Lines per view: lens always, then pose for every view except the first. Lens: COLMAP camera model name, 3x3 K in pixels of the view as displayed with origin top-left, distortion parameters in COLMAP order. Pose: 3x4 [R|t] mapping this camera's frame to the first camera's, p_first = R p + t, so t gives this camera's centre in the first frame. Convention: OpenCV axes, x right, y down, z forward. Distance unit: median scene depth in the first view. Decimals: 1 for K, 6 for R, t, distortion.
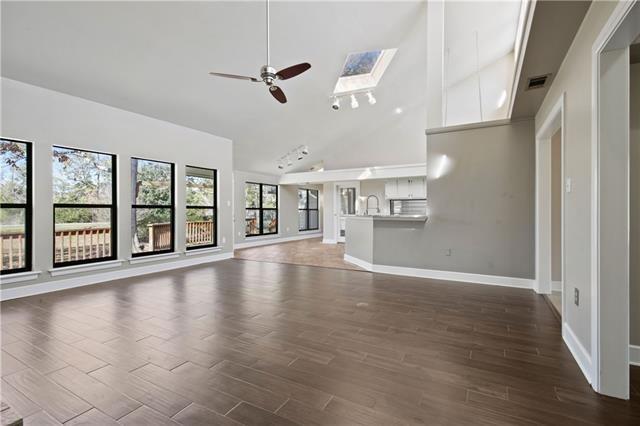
lens RADIAL K [[294.4, 0, 322.8], [0, 294.4, 210.9], [0, 0, 1]] dist [0.003246, -0.000206]
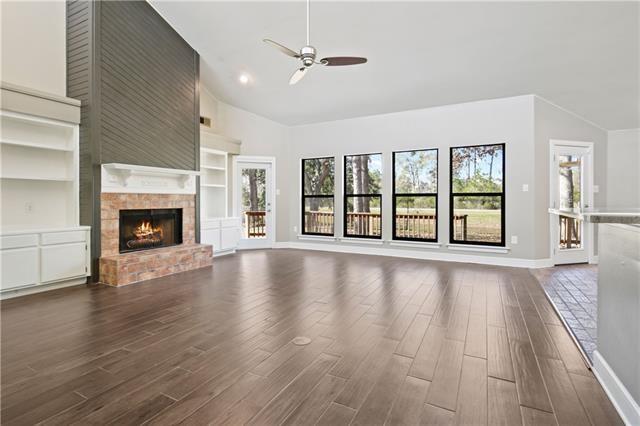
lens RADIAL K [[314.1, 0, 319.6], [0, 314.1, 202.2], [0, 0, 1]] dist [0.005746, 0.000495]
pose [[0.010202, 0.008551, -0.999911, 0.309863], [0.004375, 0.999953, 0.008596, -0.000258], [0.999938, -0.004462, 0.010164, 0.381366]]
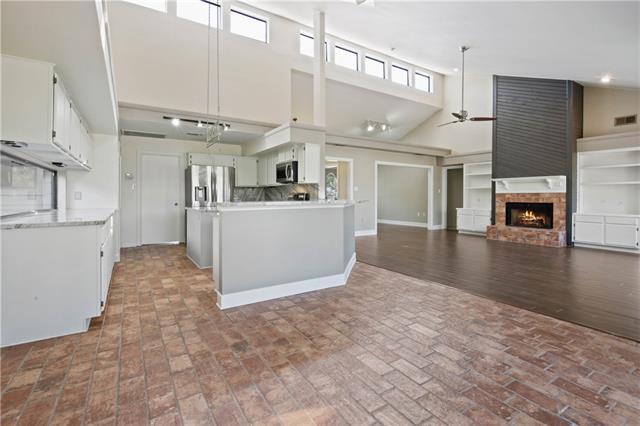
lens RADIAL K [[294.4, 0, 322.0], [0, 294.4, 200.9], [0, 0, 1]] dist [0.003246, -0.000206]
pose [[-0.880785, -0.006012, 0.473478, -0.102913], [-0.002598, 0.999966, 0.007864, 0.005261], [-0.473509, 0.005696, -0.880771, 1.060224]]
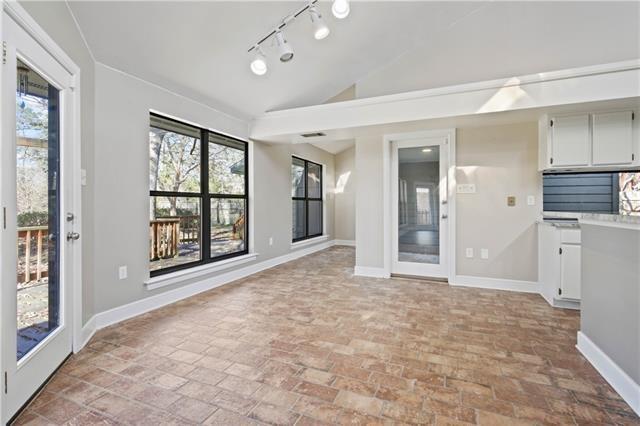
lens RADIAL K [[294.4, 0, 325.5], [0, 294.4, 210.6], [0, 0, 1]] dist [0.003246, -0.000206]
pose [[0.993819, 0.001416, 0.111001, -0.098934], [-0.004299, 0.999659, 0.025738, 0.003077], [-0.110927, -0.026056, 0.993487, 0.621482]]
